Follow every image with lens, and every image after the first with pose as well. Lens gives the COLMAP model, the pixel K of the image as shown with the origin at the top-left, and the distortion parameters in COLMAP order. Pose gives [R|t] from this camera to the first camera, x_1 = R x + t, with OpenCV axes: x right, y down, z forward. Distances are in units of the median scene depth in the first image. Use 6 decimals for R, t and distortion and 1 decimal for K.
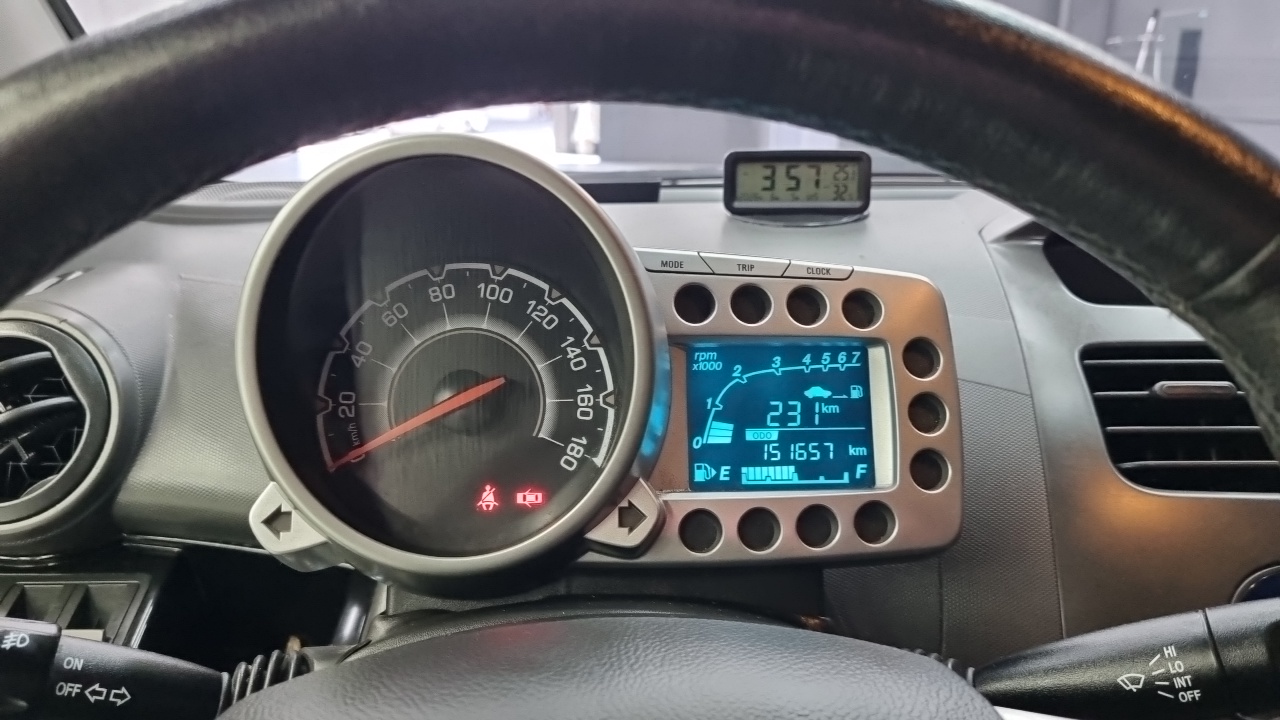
lens RADIAL K [[995.5, 0, 640.0], [0, 995.5, 360.0], [0, 0, 1]] dist [0.045833, 0.000516]
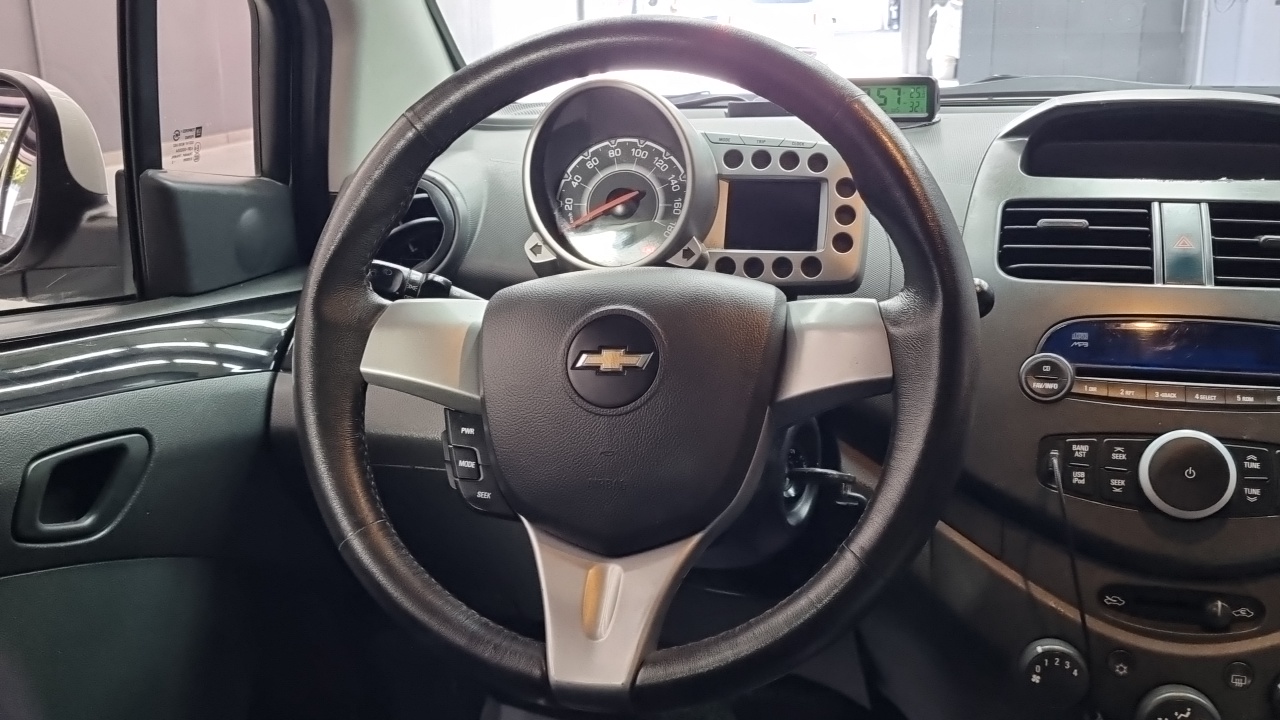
lens RADIAL K [[1315.8, 0, 623.3], [0, 1315.8, 356.0], [0, 0, 1]] dist [0.040211, -0.007108]
pose [[0.956189, 0.050318, -0.288392, 0.631965], [-0.047426, 0.998730, 0.017014, 0.307823], [0.288882, -0.002591, 0.957361, -1.626290]]
